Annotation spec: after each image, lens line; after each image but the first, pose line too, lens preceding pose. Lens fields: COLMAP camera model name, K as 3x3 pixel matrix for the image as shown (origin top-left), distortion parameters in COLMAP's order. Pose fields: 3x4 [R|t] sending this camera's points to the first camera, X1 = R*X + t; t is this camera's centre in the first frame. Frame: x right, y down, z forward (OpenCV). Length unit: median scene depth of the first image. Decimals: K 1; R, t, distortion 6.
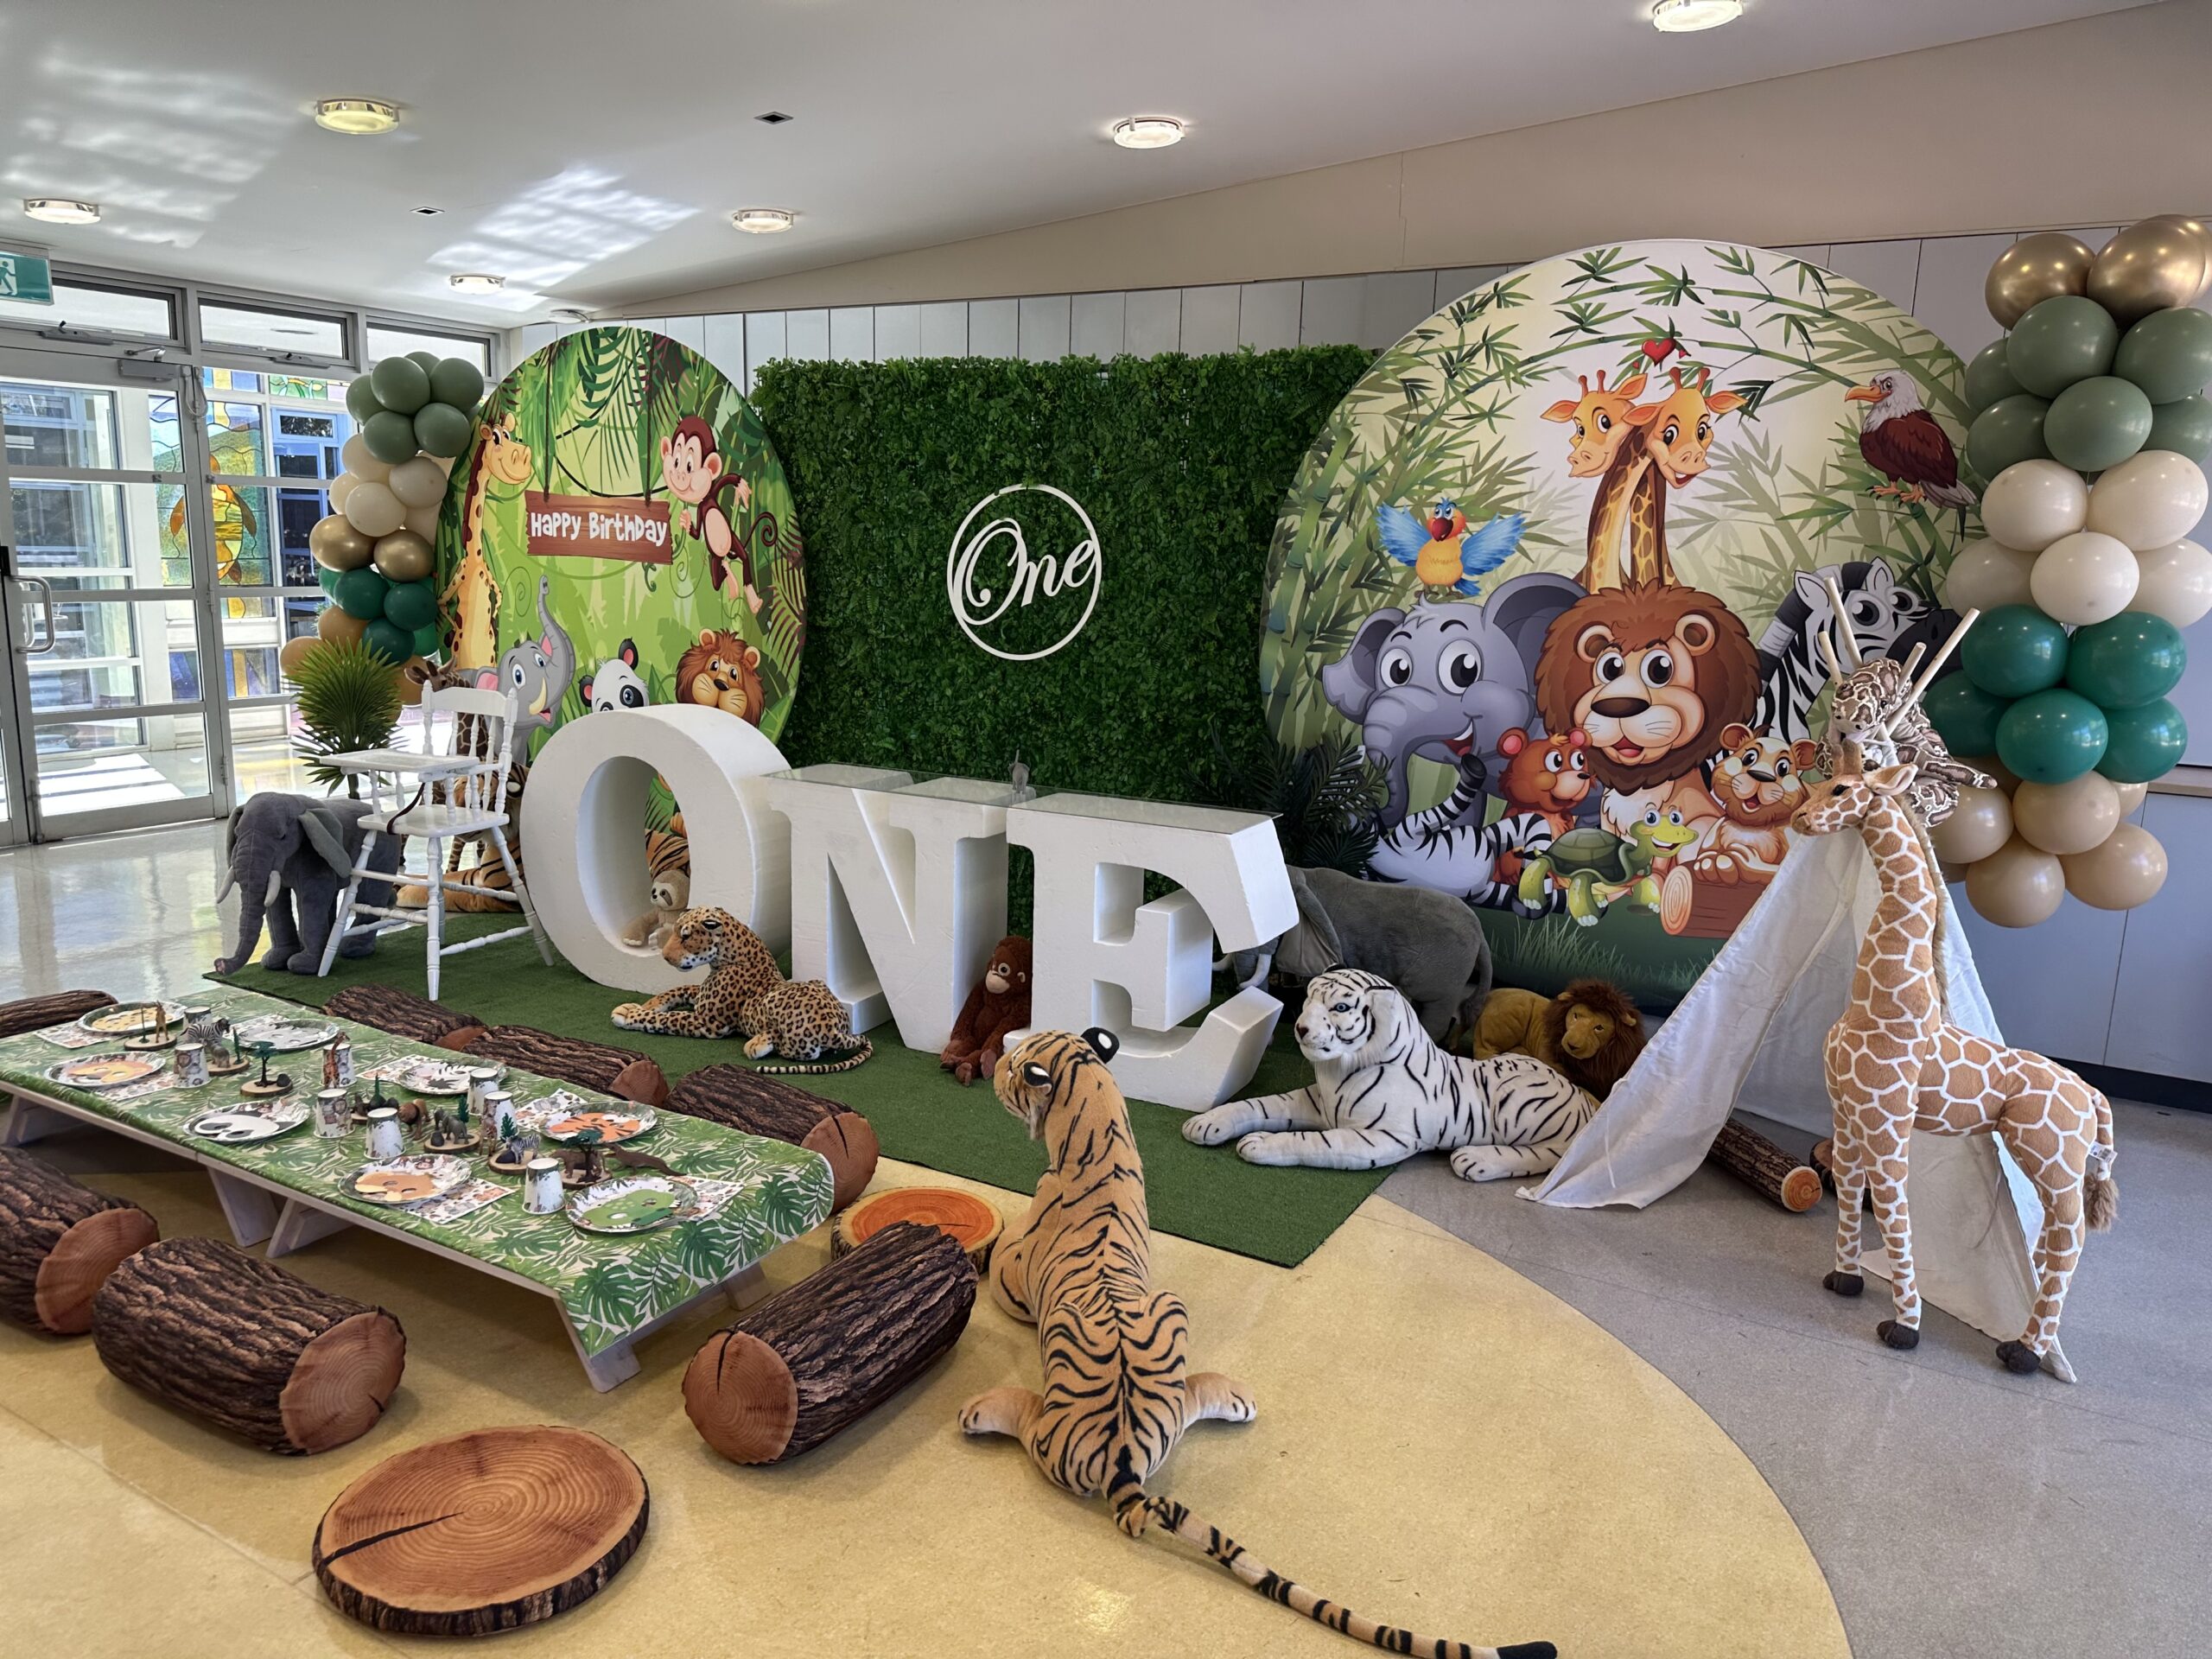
lens RADIAL K [[1532.5, 0, 1101.6], [0, 1532.5, 836.9], [0, 0, 1]] dist [0.186940, -0.400550]
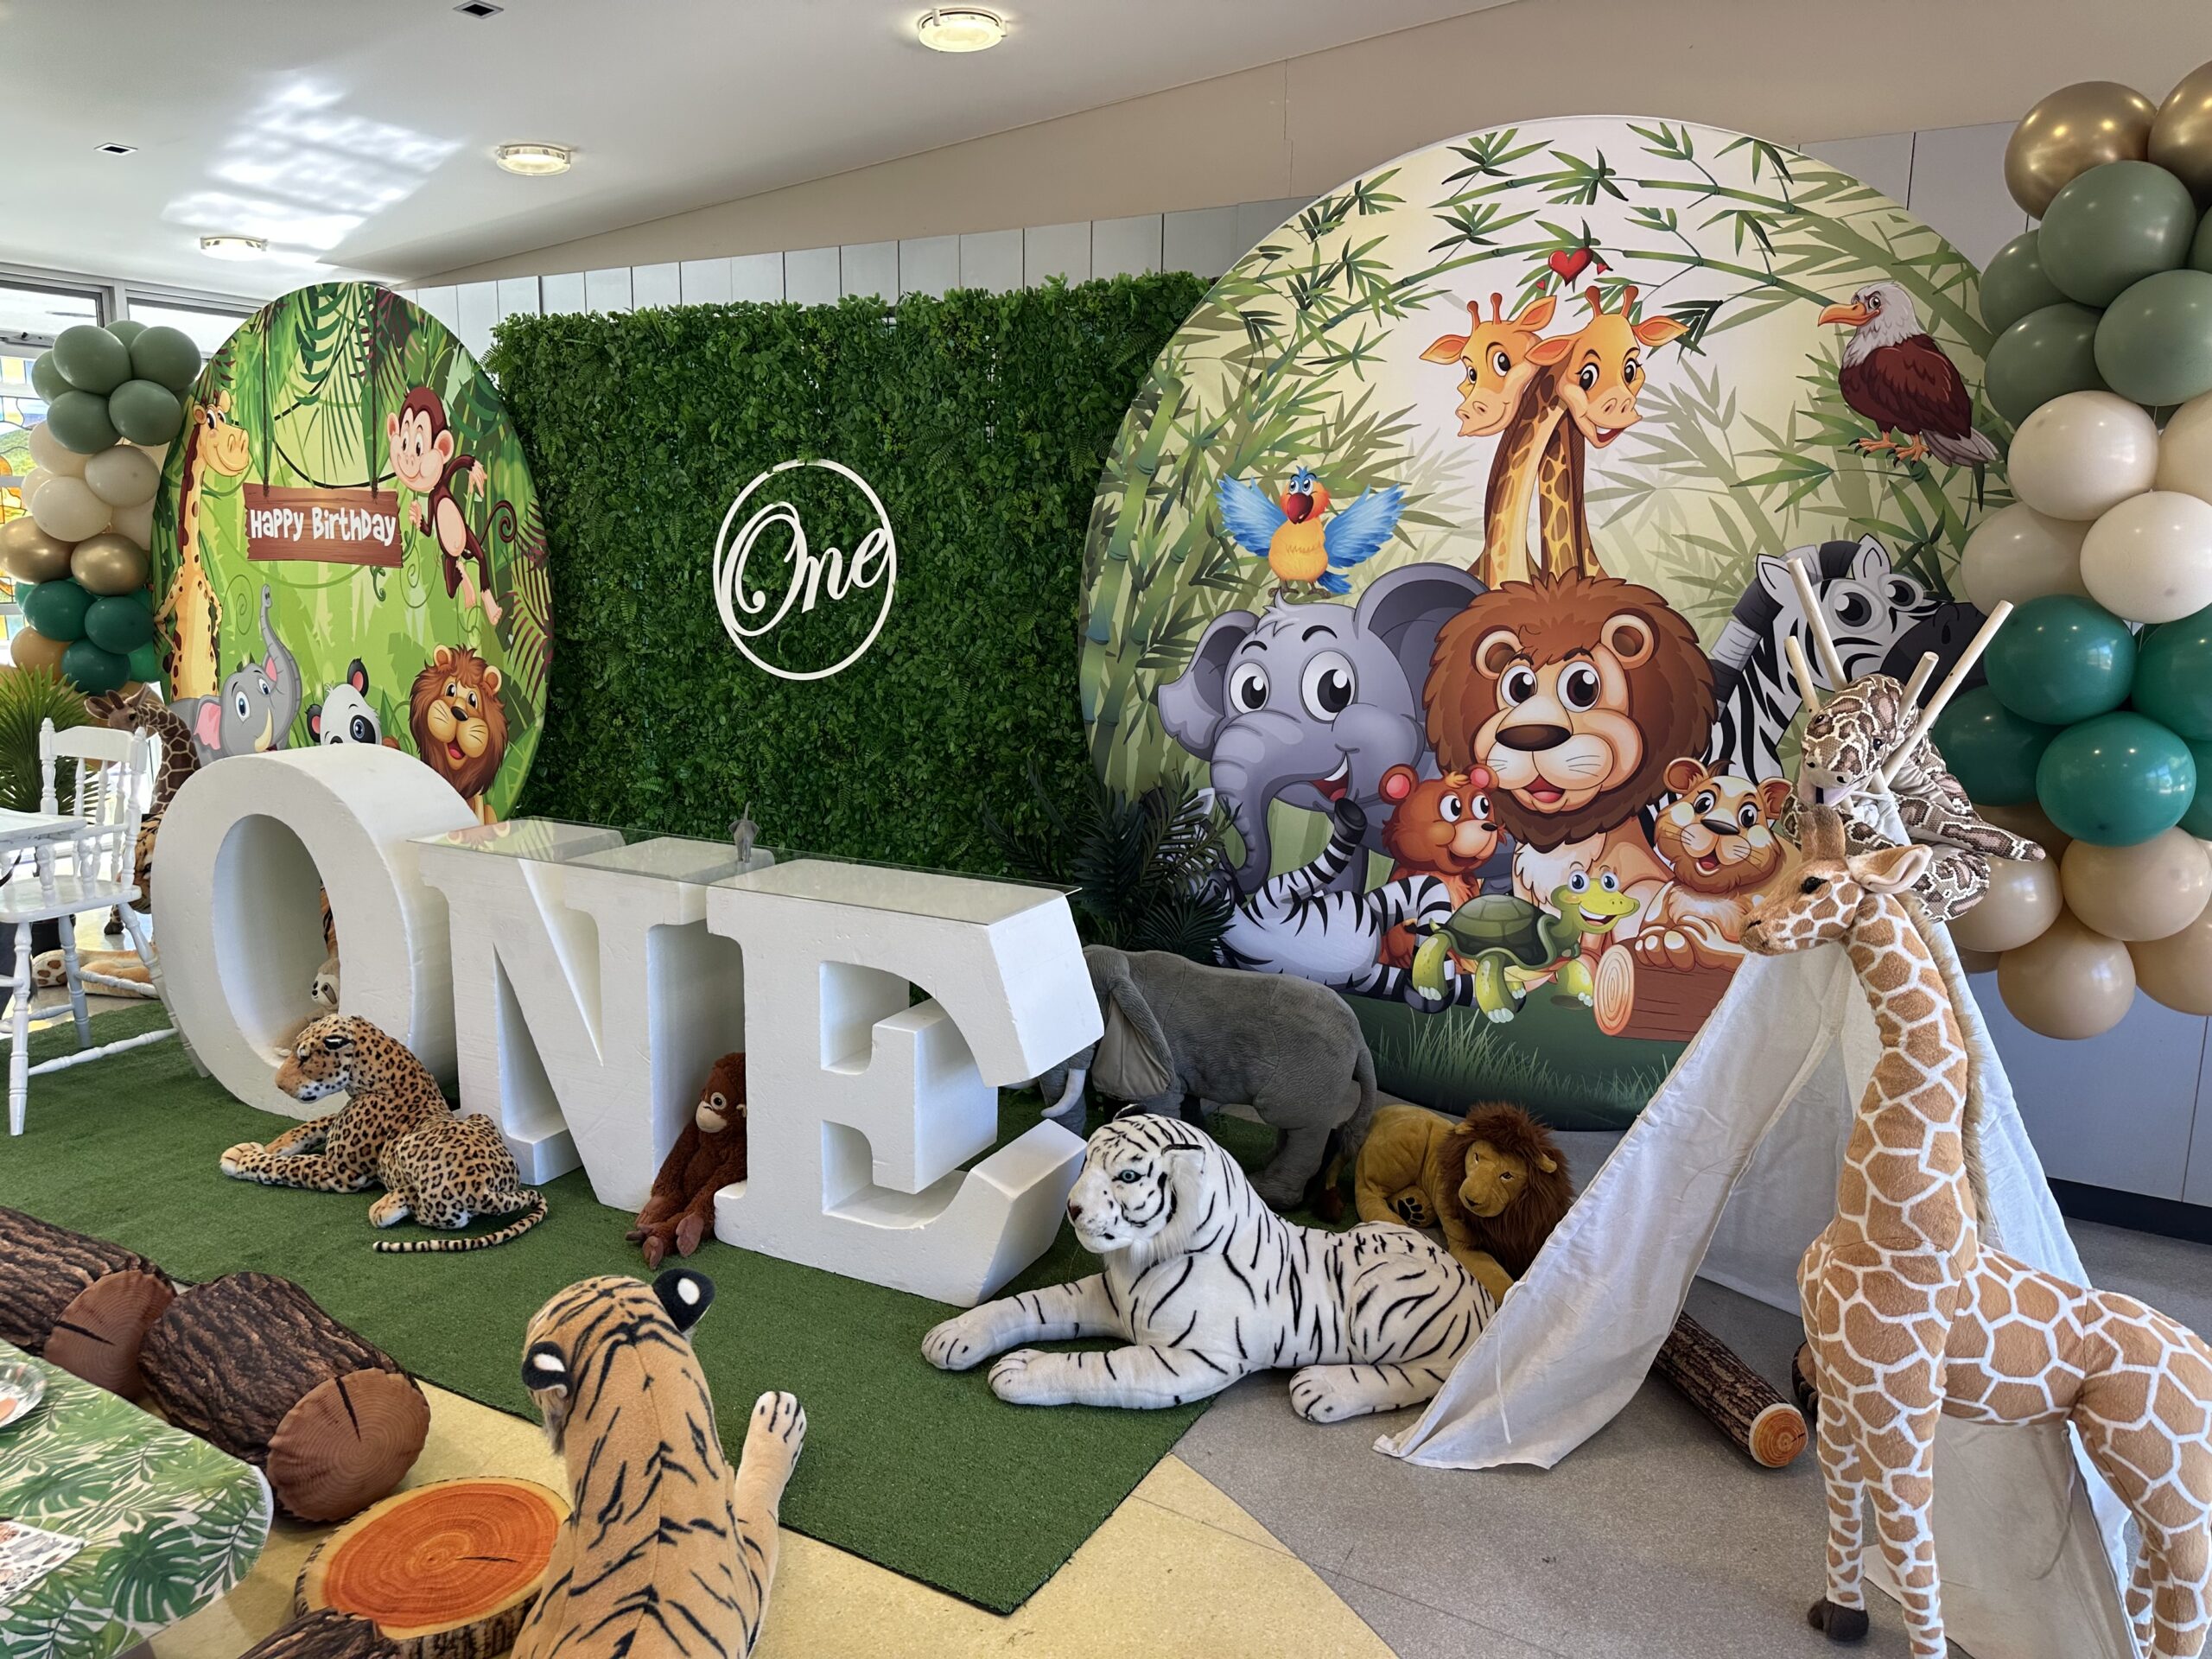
lens RADIAL K [[1537.1, 0, 1116.5], [0, 1537.1, 809.7], [0, 0, 1]] dist [0.167946, -0.333502]
pose [[0.999879, -0.014601, 0.005418, 0.121187], [0.014707, 0.999691, -0.020039, -0.034647], [-0.005124, 0.020116, 0.999785, 0.236298]]
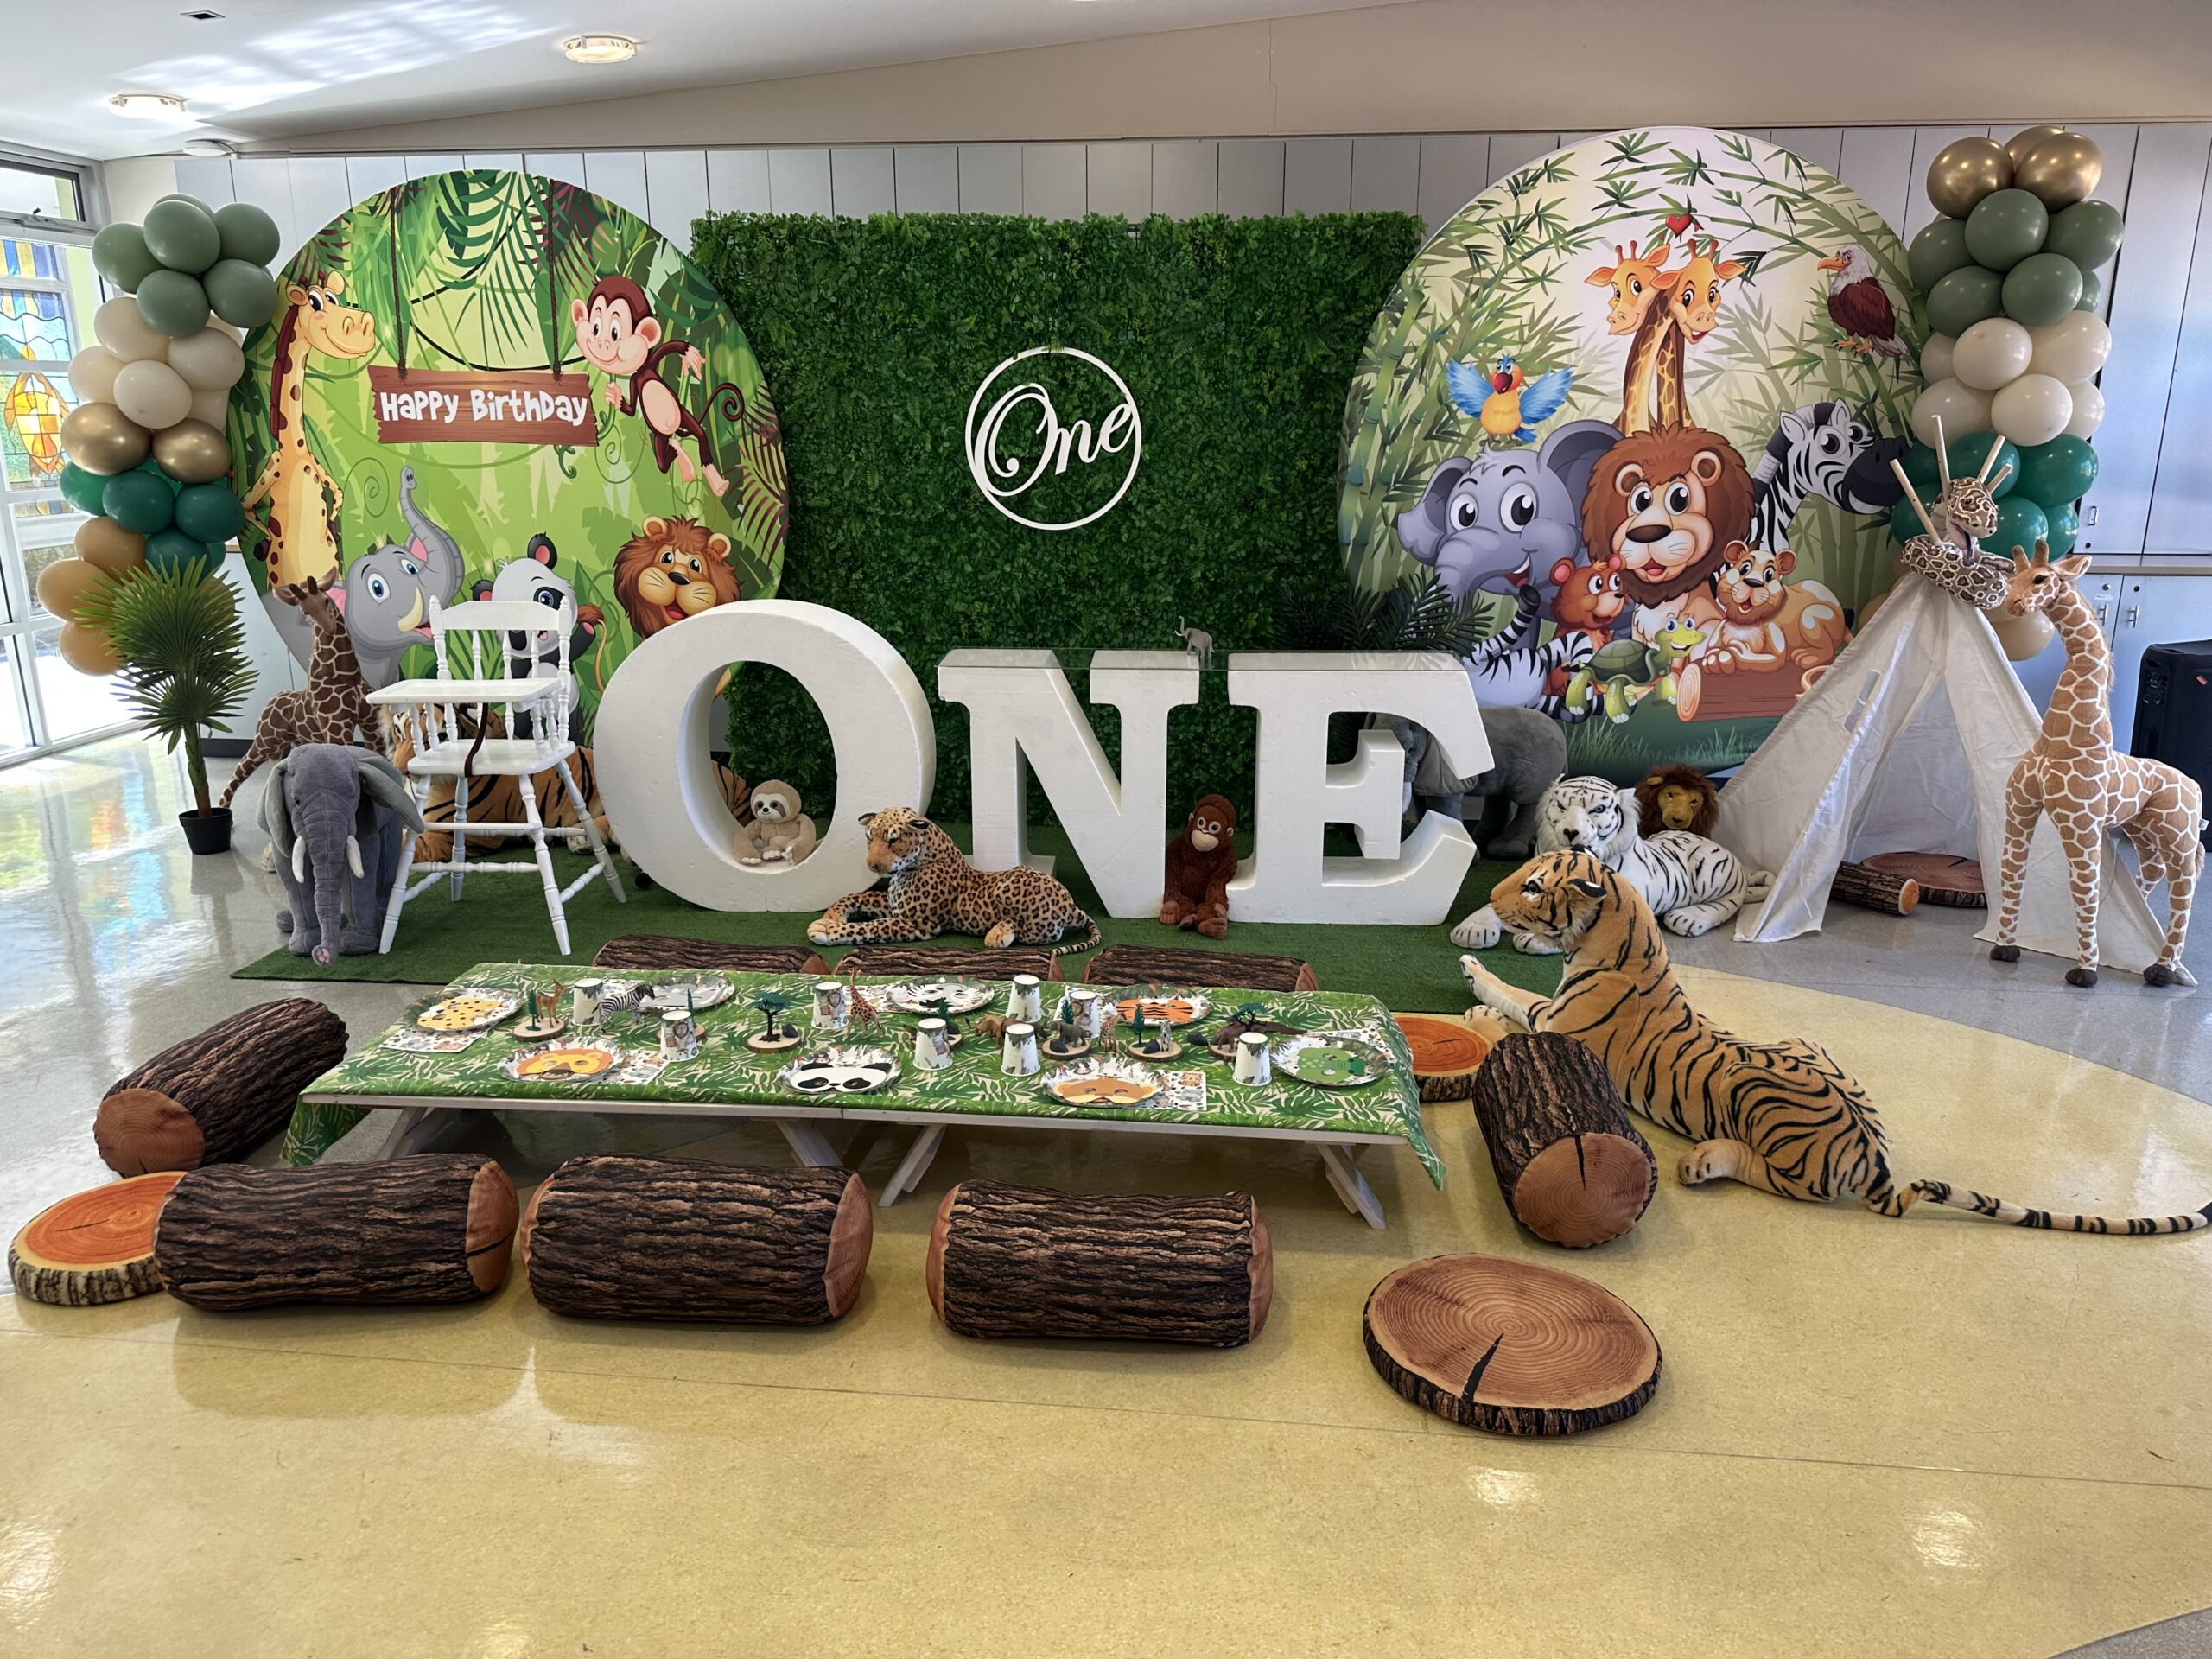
lens RADIAL K [[1541.7, 0, 1114.2], [0, 1541.7, 830.8], [0, 0, 1]] dist [0.160769, -0.329296]
pose [[0.907286, -0.139981, 0.396533, -0.520921], [0.105781, 0.988620, 0.106963, -0.029727], [-0.406993, -0.055100, 0.911768, 0.067572]]
